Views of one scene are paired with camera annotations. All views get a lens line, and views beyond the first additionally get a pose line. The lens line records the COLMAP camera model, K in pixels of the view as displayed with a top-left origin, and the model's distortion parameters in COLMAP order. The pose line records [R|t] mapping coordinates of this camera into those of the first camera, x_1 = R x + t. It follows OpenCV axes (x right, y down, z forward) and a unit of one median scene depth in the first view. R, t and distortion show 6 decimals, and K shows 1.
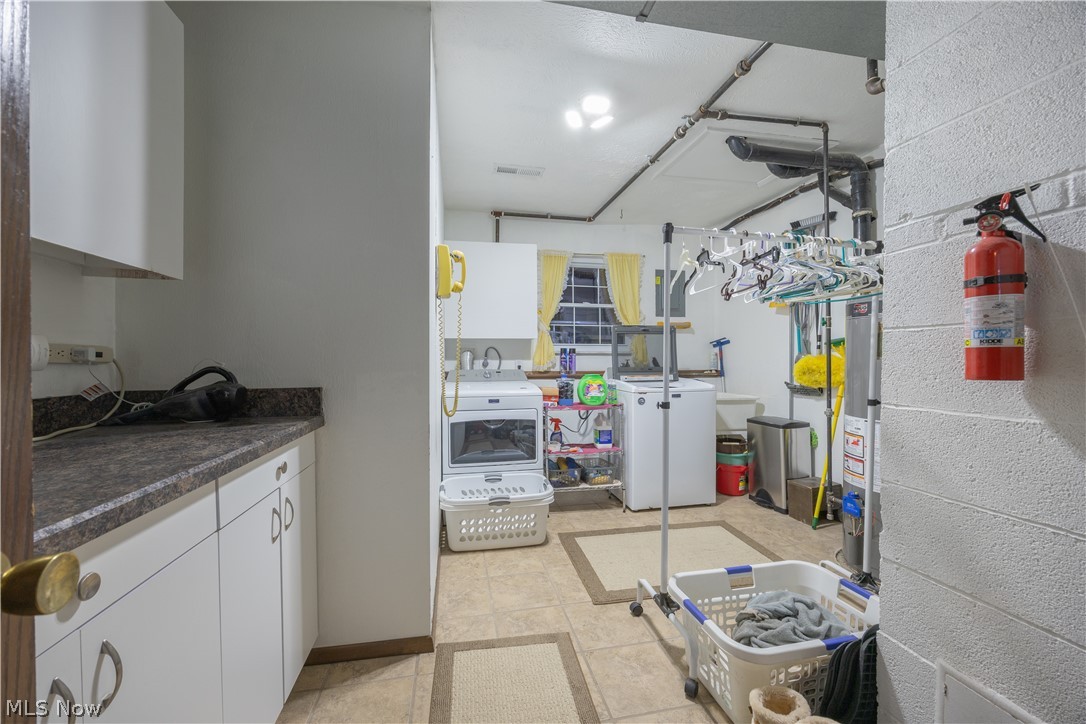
lens RADIAL K [[453.6, 0, 544.9], [0, 453.6, 363.4], [0, 0, 1]] dist [0.001518, 0.000180]
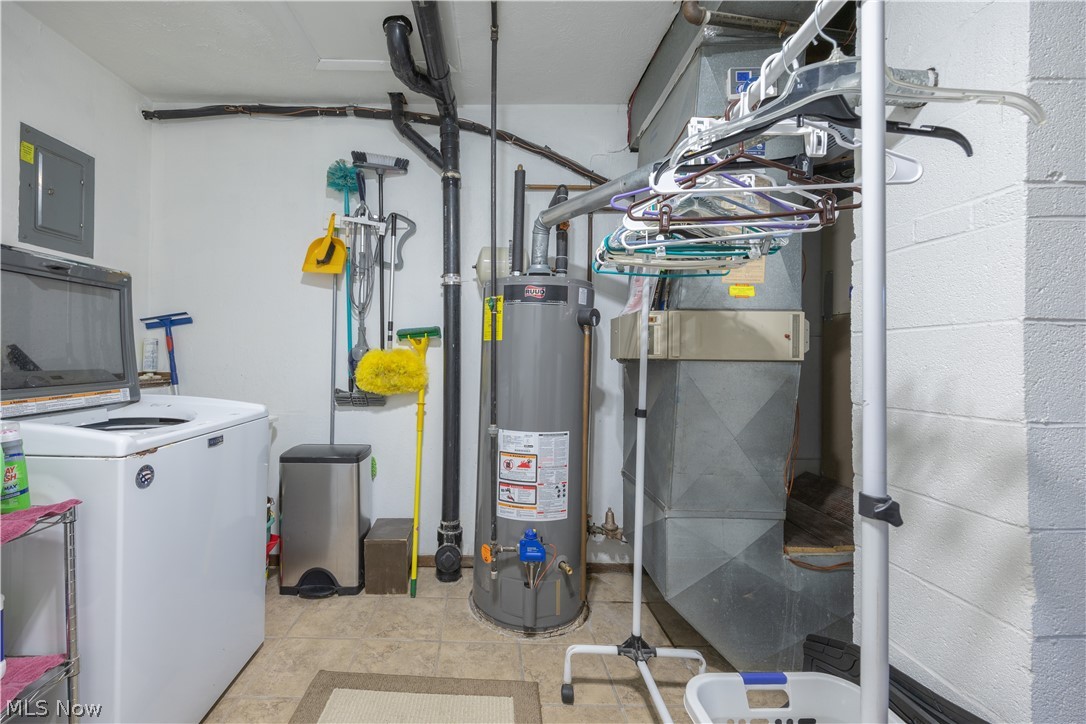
lens RADIAL K [[453.6, 0, 542.0], [0, 453.6, 353.8], [0, 0, 1]] dist [0.001518, 0.000180]
pose [[0.220295, 0.010536, 0.975376, -0.048565], [-0.003183, 0.999944, -0.010083, -0.004767], [-0.975428, -0.000883, 0.220316, 0.603567]]
